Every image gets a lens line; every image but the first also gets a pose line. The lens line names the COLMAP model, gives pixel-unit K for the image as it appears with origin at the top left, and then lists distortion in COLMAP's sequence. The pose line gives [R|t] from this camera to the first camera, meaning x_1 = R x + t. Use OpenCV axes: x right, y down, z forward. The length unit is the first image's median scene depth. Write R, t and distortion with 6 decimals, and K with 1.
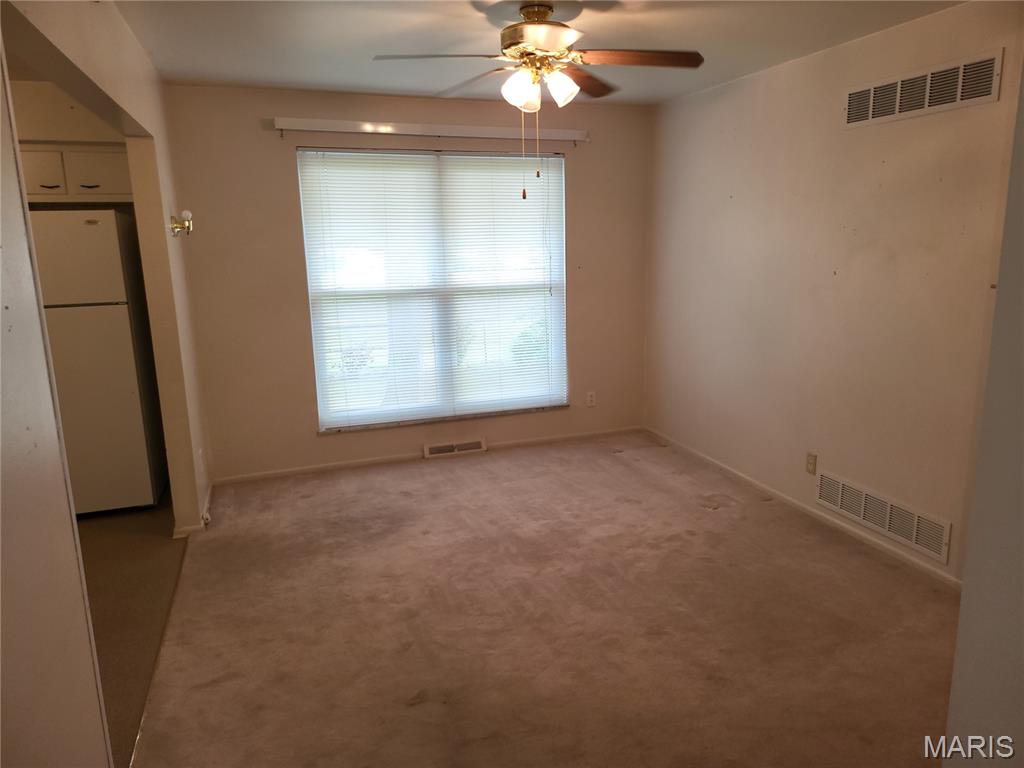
lens RADIAL K [[727.4, 0, 518.2], [0, 727.4, 382.6], [0, 0, 1]] dist [0.037349, -0.018415]
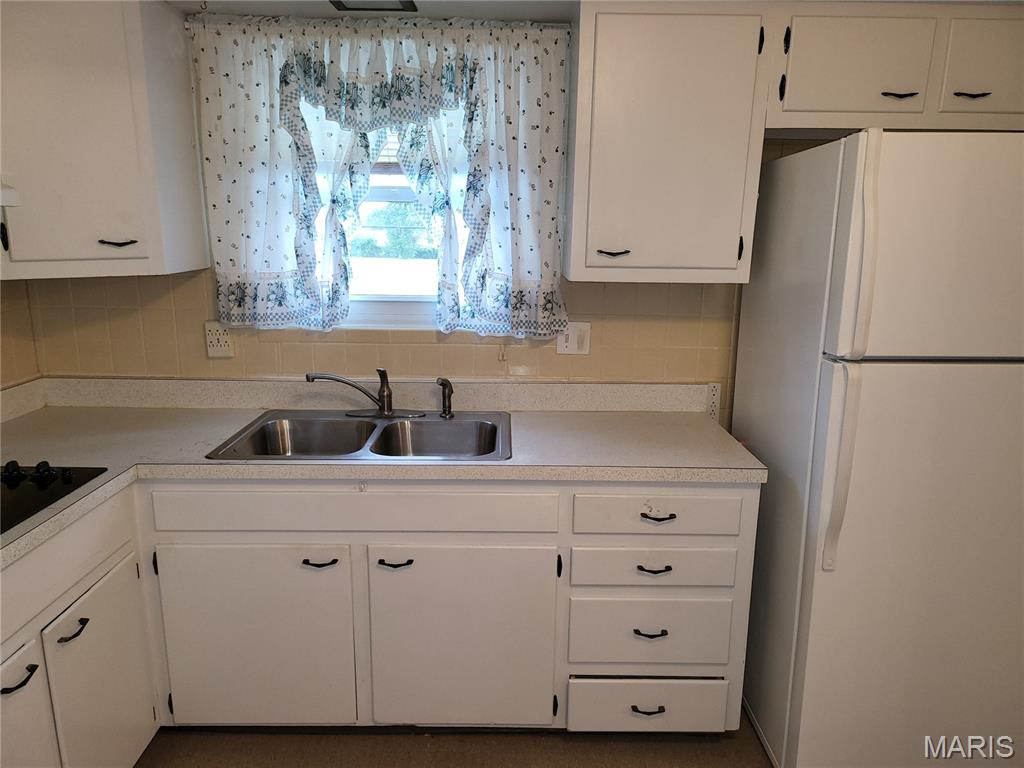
lens RADIAL K [[727.4, 0, 510.4], [0, 727.4, 388.2], [0, 0, 1]] dist [0.037349, -0.018415]
pose [[0.947035, 0.108532, -0.302235, -0.732963], [-0.103742, 0.994092, 0.031907, -0.068520], [0.303912, 0.001137, 0.952699, 0.487227]]
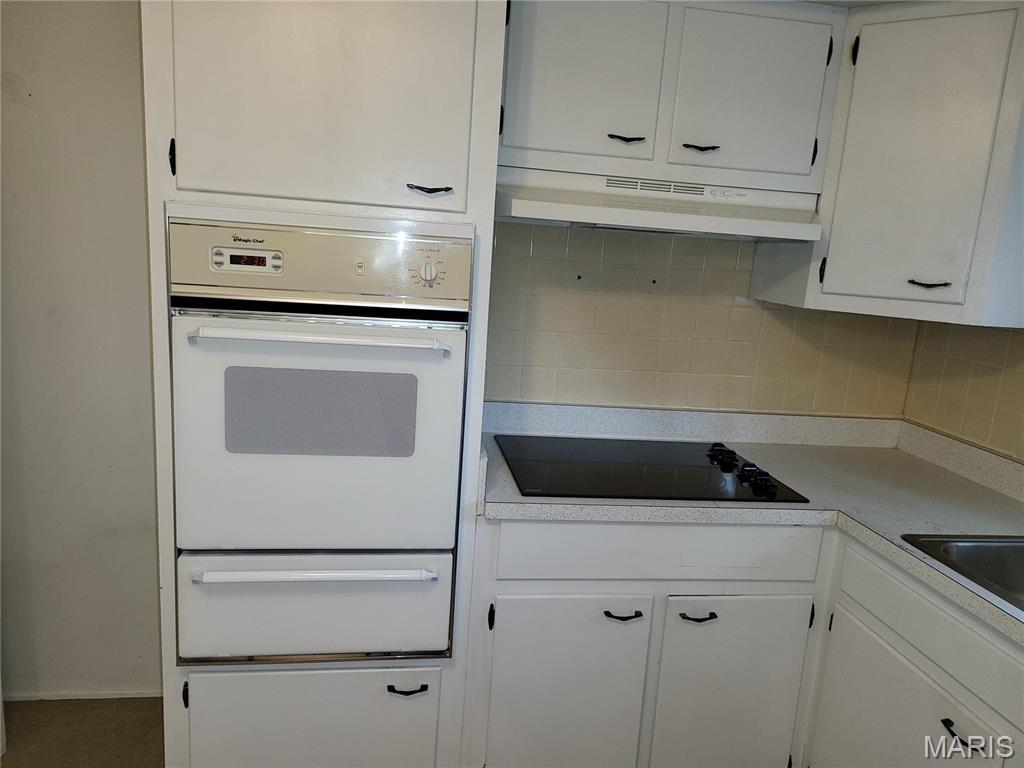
lens RADIAL K [[727.4, 0, 511.0], [0, 727.4, 386.9], [0, 0, 1]] dist [0.037349, -0.018415]
pose [[-0.173632, 0.206200, -0.962982, -0.651468], [-0.267053, 0.931337, 0.247576, -0.106307], [0.947911, 0.300154, -0.106643, 0.697921]]
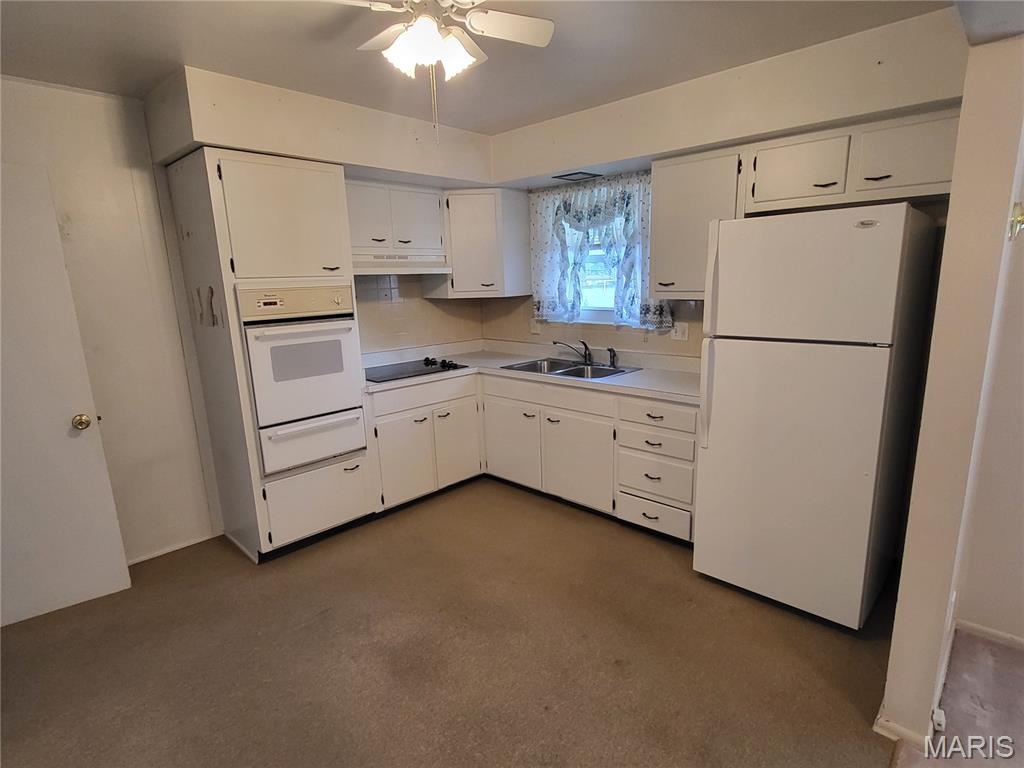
lens RADIAL K [[533.7, 0, 522.9], [0, 533.7, 384.4], [0, 0, 1]] dist [-0.001015, -0.002116]
pose [[0.472797, 0.191799, -0.860044, -0.268546], [-0.167681, 0.977772, 0.125874, -0.078946], [0.865070, 0.084700, 0.494449, 0.477048]]
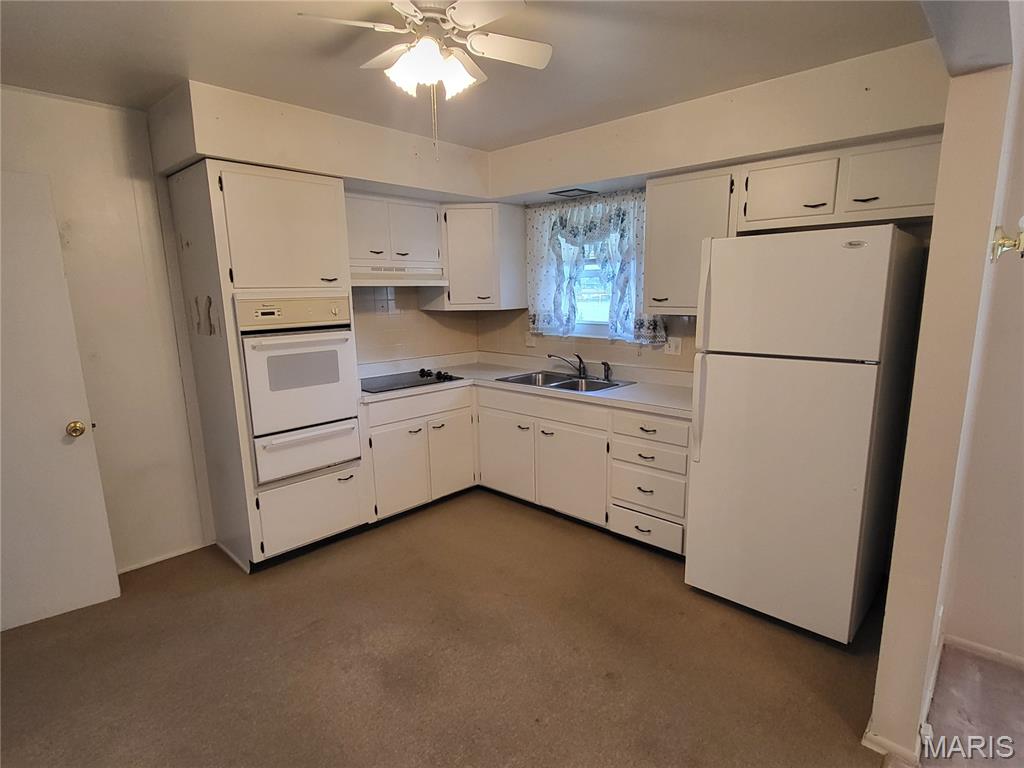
lens RADIAL K [[533.7, 0, 523.0], [0, 533.7, 385.1], [0, 0, 1]] dist [-0.001015, -0.002116]
pose [[0.479483, 0.178242, -0.859259, -0.263101], [-0.180525, 0.978247, 0.102188, -0.079345], [0.858782, 0.106120, 0.501231, 0.473685]]
